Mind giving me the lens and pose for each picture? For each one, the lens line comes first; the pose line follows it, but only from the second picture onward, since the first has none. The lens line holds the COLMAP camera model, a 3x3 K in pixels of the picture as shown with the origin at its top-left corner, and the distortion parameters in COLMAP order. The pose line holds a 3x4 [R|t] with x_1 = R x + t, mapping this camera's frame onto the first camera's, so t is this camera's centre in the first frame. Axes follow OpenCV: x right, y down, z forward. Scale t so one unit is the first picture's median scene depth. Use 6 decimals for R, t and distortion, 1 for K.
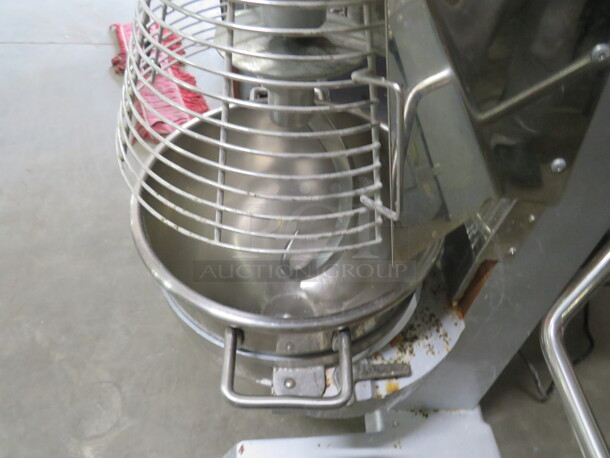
lens RADIAL K [[429.2, 0, 305.0], [0, 429.2, 229.0], [0, 0, 1]] dist [-0.031528, -0.000157]
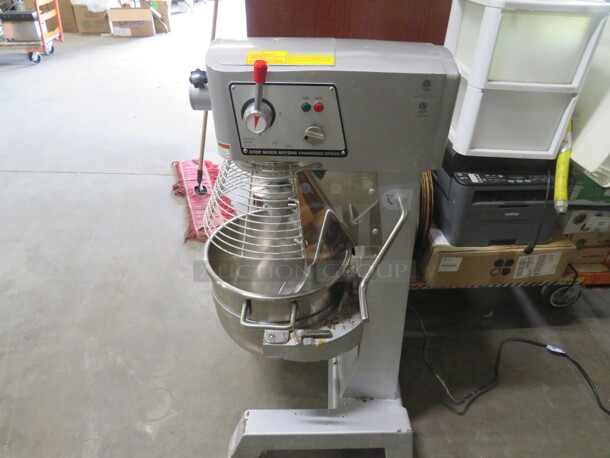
lens RADIAL K [[429.2, 0, 305.0], [0, 429.2, 229.0], [0, 0, 1]] dist [-0.031528, -0.000157]
pose [[0.998446, 0.006400, -0.055357, 0.126634], [-0.020904, 0.963860, -0.265588, 0.215466], [0.051657, 0.266333, 0.962496, -0.610993]]
